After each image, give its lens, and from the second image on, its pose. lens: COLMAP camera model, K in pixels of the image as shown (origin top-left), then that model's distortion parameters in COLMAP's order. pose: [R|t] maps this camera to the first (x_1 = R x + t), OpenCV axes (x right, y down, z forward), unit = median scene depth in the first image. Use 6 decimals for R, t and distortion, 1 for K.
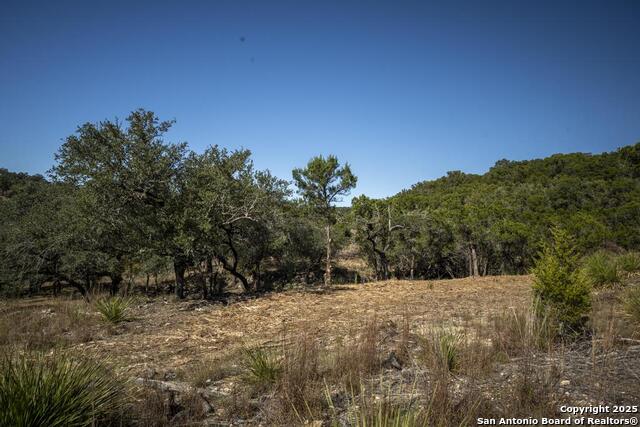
lens RADIAL K [[426.7, 0, 316.2], [0, 426.7, 215.5], [0, 0, 1]] dist [0.012882, 0.001089]
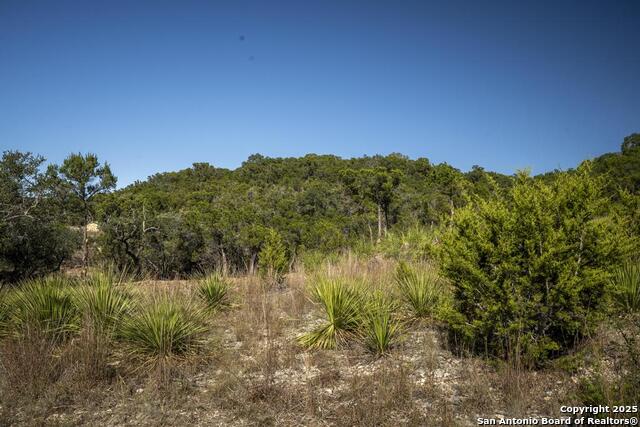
lens RADIAL K [[557.7, 0, 318.7], [0, 557.7, 214.2], [0, 0, 1]] dist [-0.004445, 0.001046]
pose [[0.864124, 0.039874, 0.501697, -0.043930], [-0.038600, 0.999171, -0.012927, -0.001832], [-0.501797, -0.008195, 0.864947, -0.107244]]
